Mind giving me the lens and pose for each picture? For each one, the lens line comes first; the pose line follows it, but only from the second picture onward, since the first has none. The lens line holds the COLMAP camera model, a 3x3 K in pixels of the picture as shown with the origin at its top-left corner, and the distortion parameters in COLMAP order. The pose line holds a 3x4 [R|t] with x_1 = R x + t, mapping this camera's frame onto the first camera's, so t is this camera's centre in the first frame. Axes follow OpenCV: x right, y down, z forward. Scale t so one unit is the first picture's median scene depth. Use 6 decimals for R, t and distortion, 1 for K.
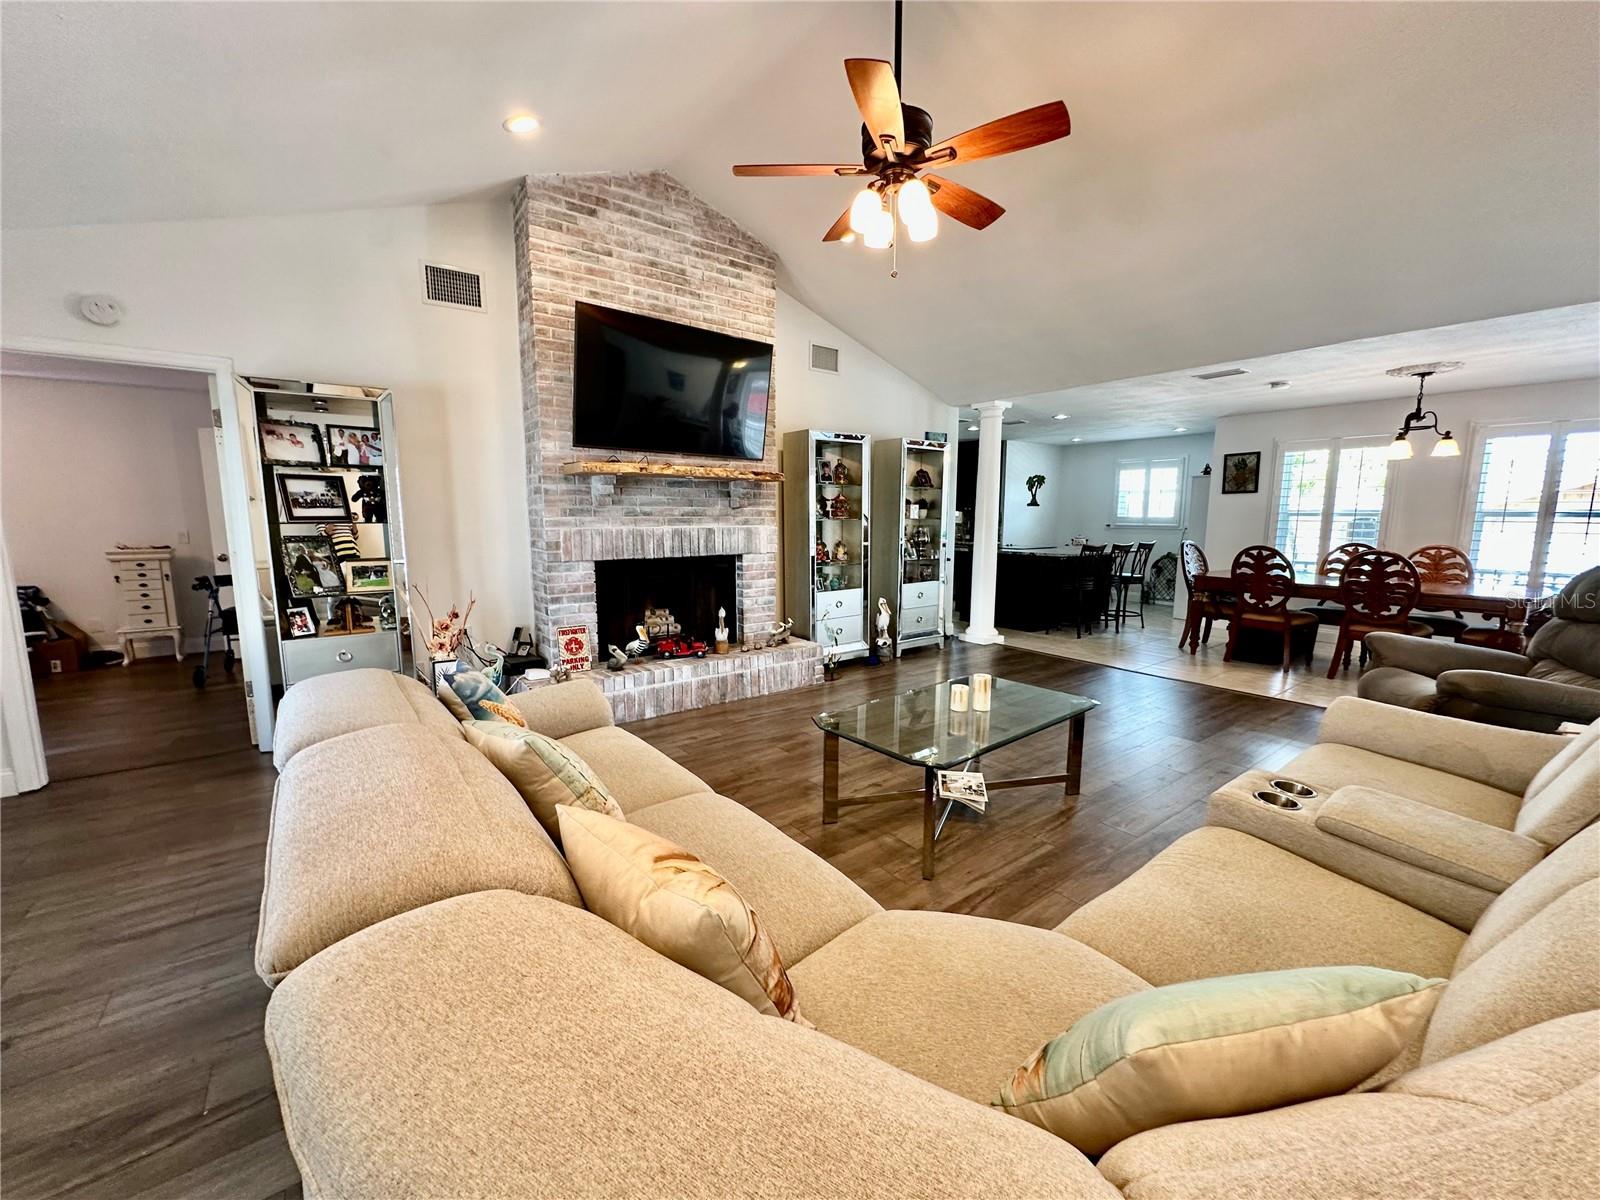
lens RADIAL K [[638.8, 0, 805.9], [0, 638.8, 597.9], [0, 0, 1]] dist [0.000631, 0.000426]
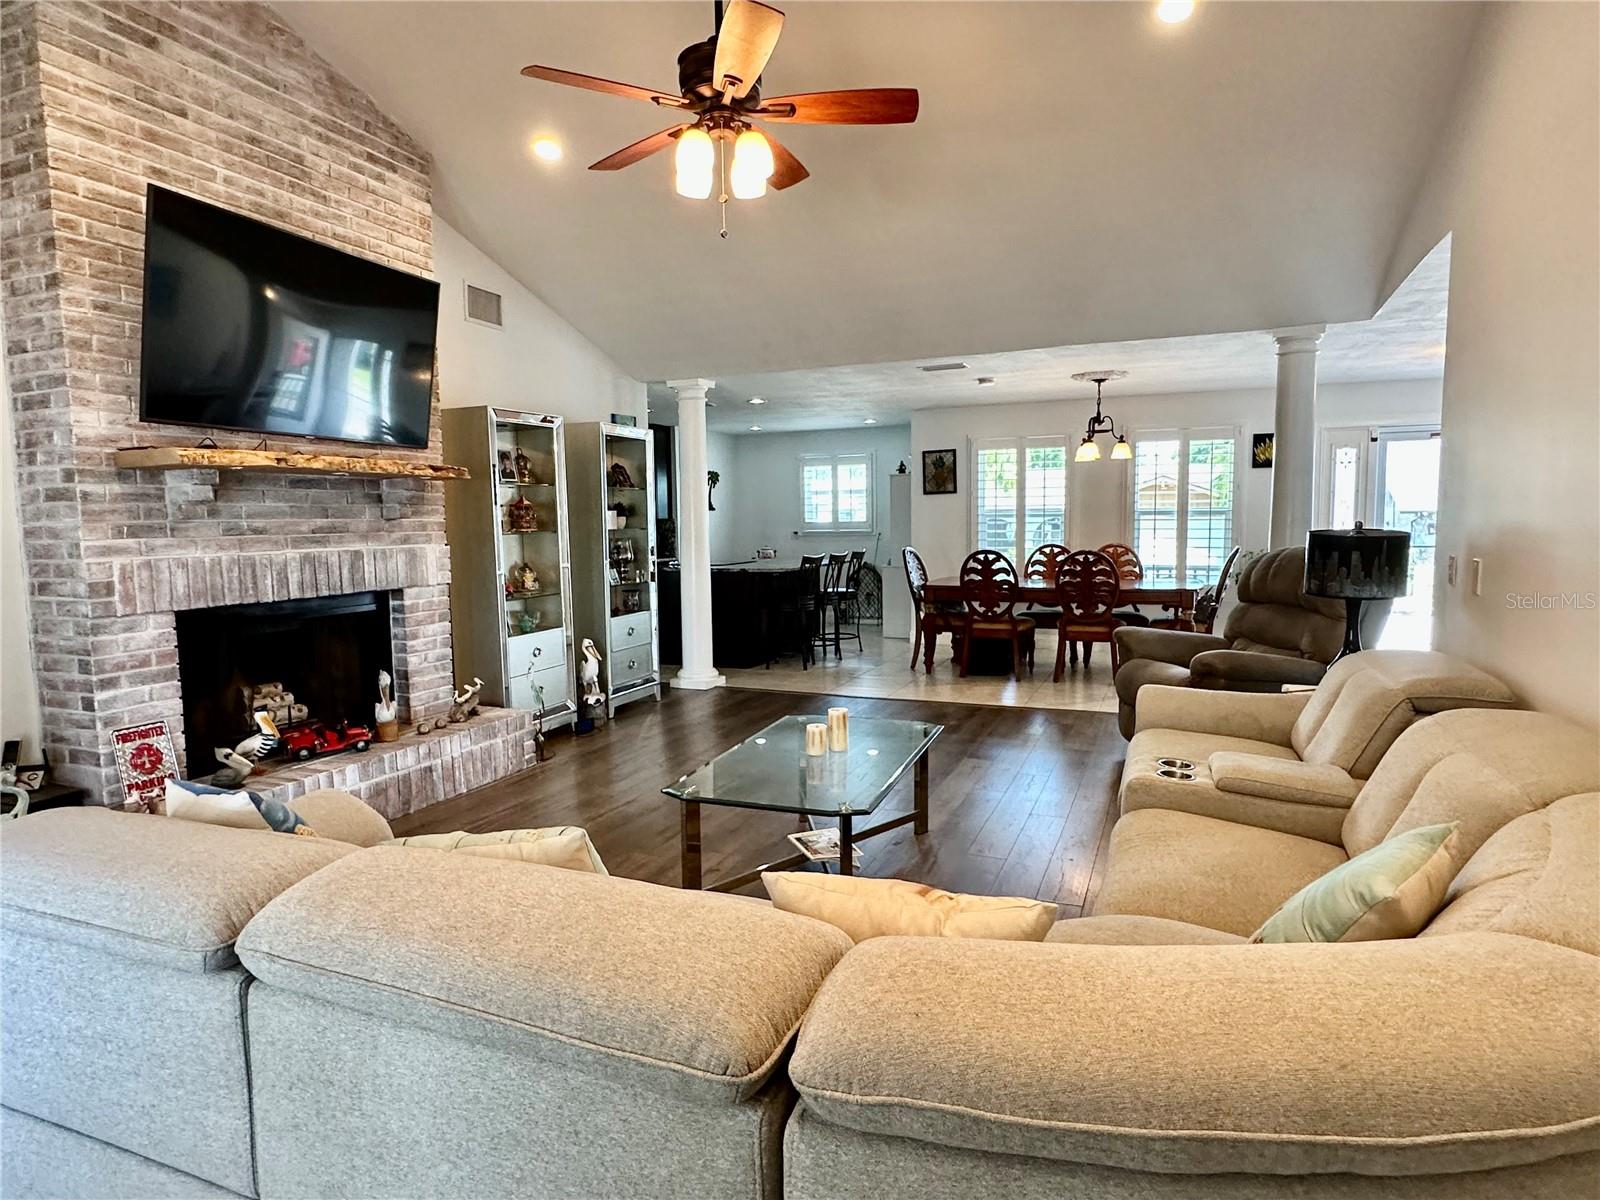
lens RADIAL K [[903.1, 0, 802.4], [0, 903.1, 597.5], [0, 0, 1]] dist [-0.001952, 0.002635]
pose [[0.866797, -0.060114, 0.495025, -0.213480], [0.083561, 0.996180, -0.025345, -0.000436], [-0.491610, 0.063334, 0.868509, -0.018816]]
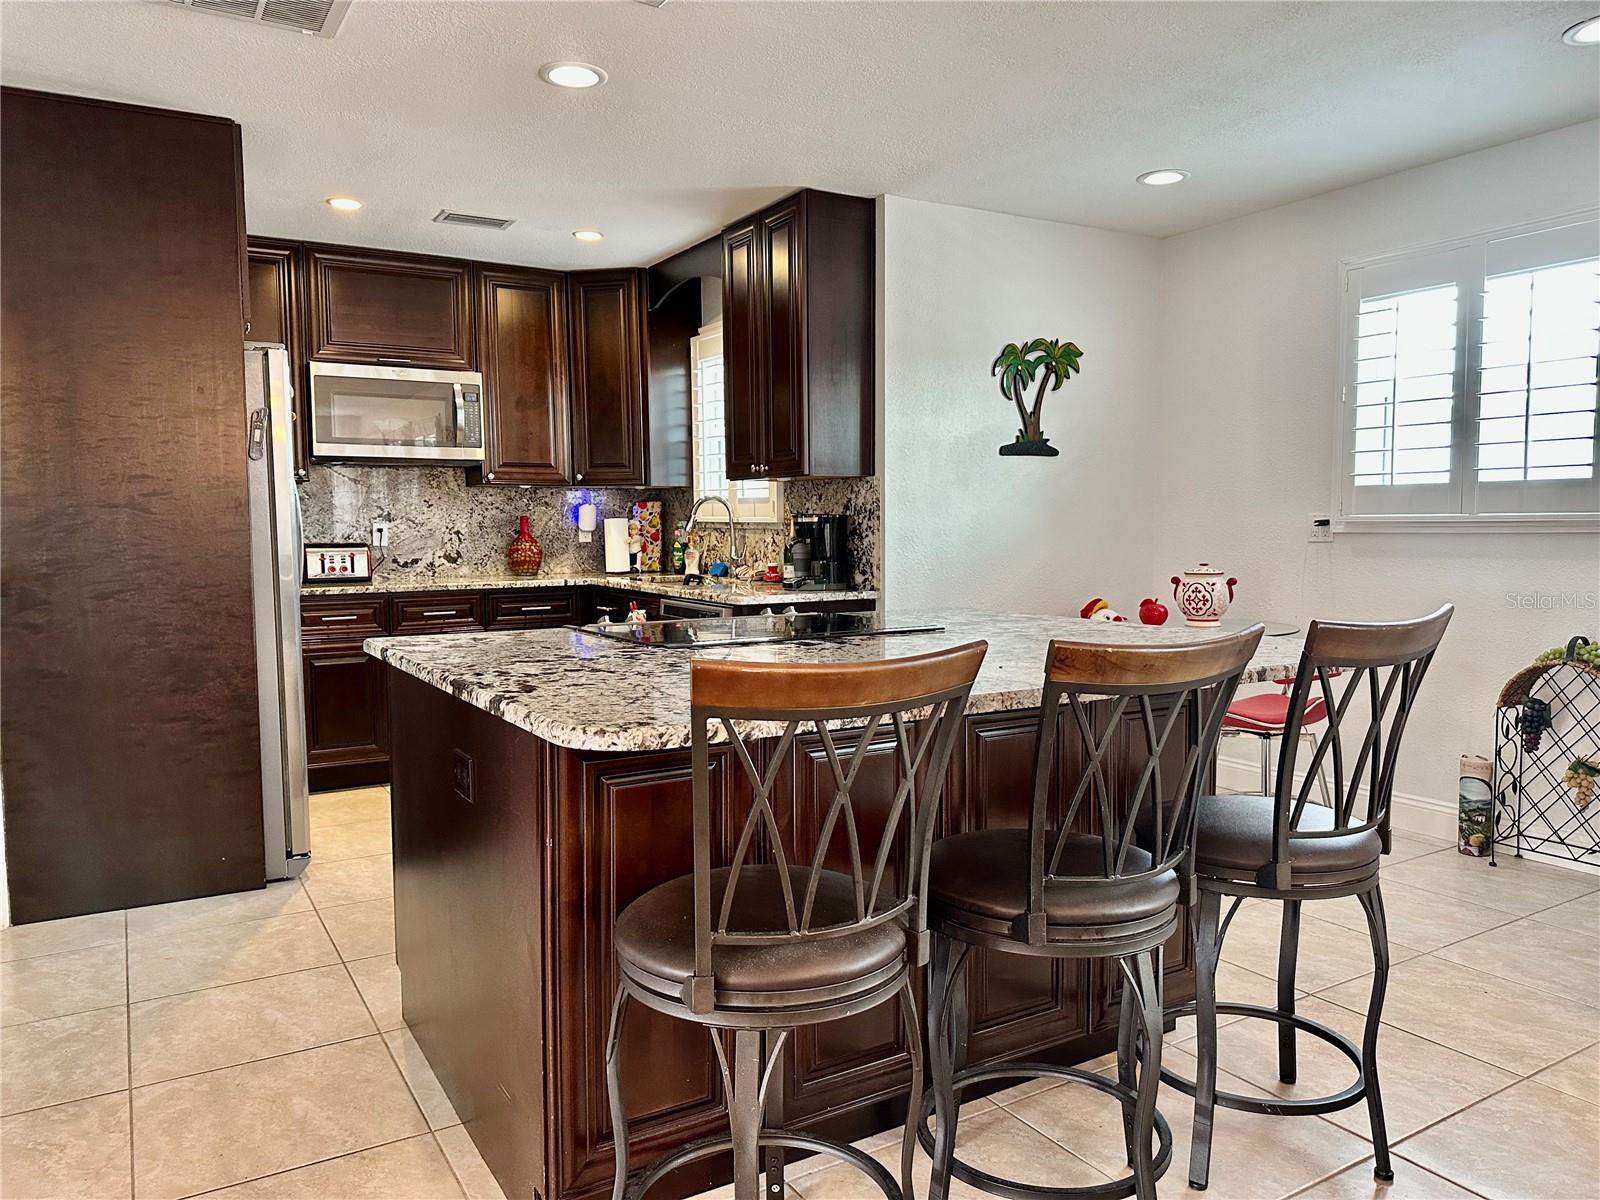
lens RADIAL K [[1121.1, 0, 804.8], [0, 1121.1, 614.3], [0, 0, 1]] dist [0.058236, -0.084390]
pose [[0.994807, -0.000024, -0.101783, 0.673647], [-0.005135, 0.998715, -0.050422, -0.116157], [0.101653, 0.050683, 0.993528, 1.146047]]
